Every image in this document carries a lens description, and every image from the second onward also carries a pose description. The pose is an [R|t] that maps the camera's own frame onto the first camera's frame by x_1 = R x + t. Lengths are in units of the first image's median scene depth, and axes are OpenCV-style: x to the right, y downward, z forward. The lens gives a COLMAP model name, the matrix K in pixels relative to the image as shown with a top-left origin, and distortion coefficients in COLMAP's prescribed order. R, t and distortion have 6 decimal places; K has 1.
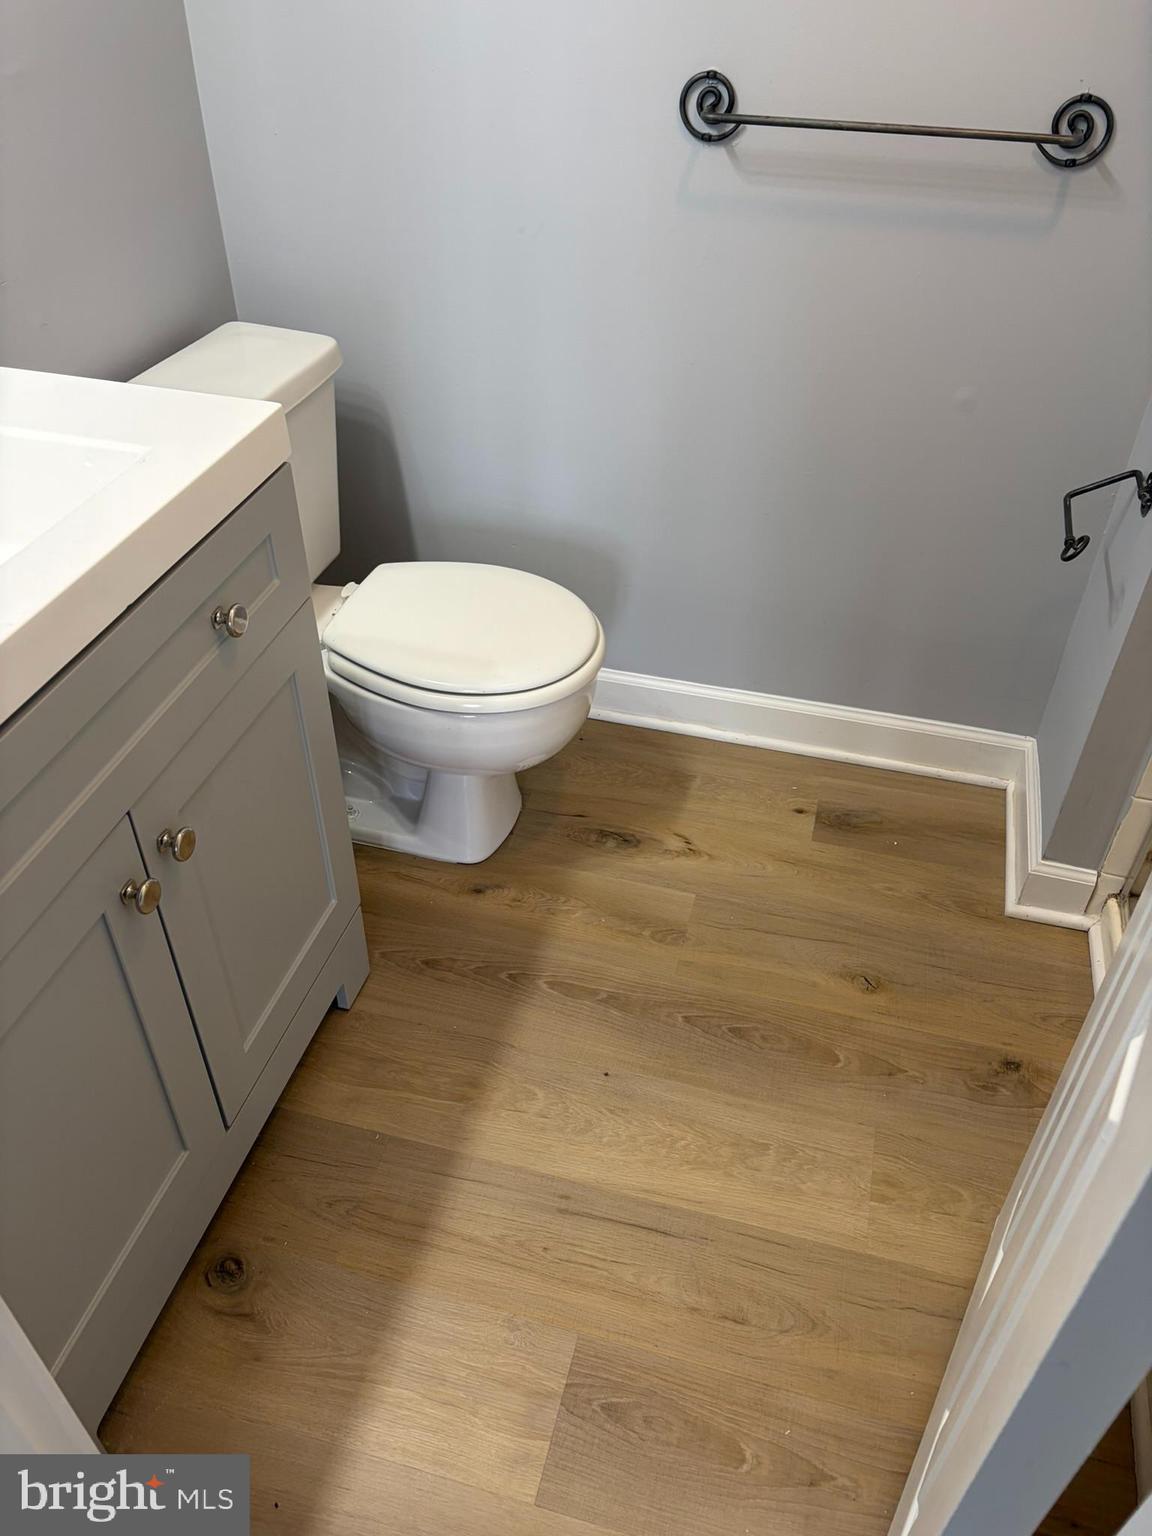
lens RADIAL K [[1152.8, 0, 572.6], [0, 1152.8, 810.7], [0, 0, 1]] dist [0.067807, -0.072767]
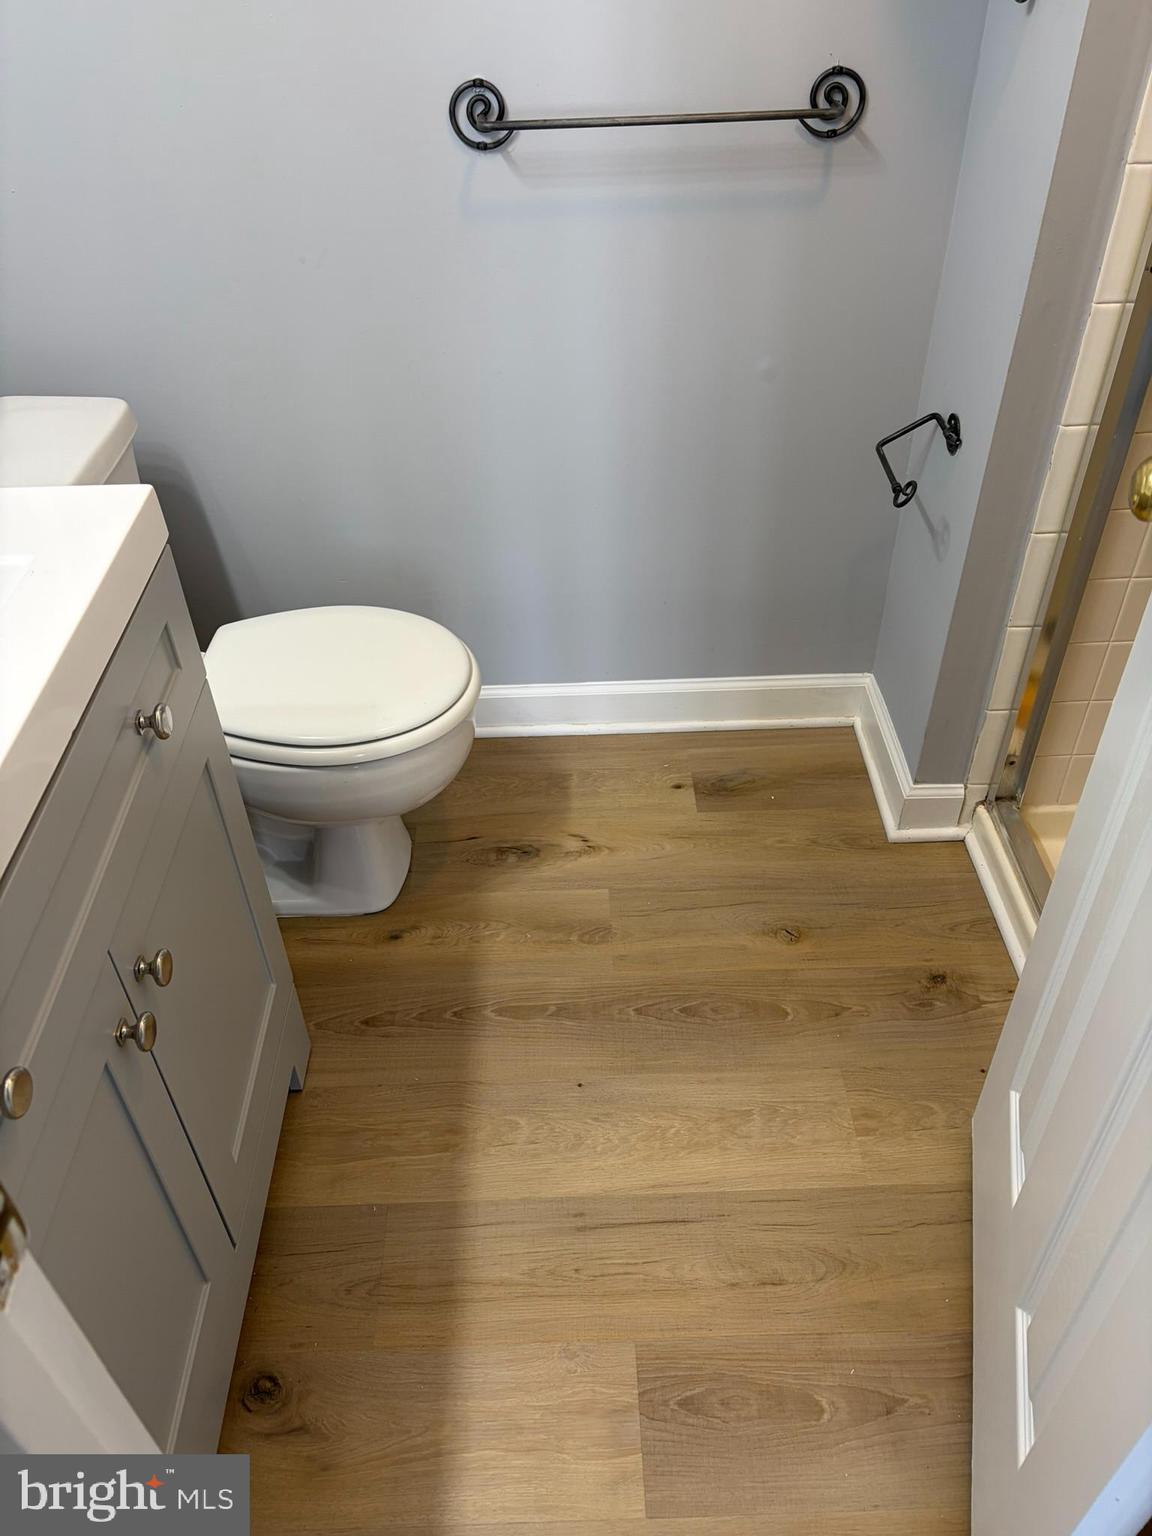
lens RADIAL K [[1152.8, 0, 573.7], [0, 1152.8, 821.5], [0, 0, 1]] dist [0.067807, -0.072767]
pose [[0.957843, -0.217456, 0.187746, -0.127527], [0.214511, 0.976054, 0.036121, -0.036710], [-0.191105, 0.005675, 0.981553, 0.014423]]
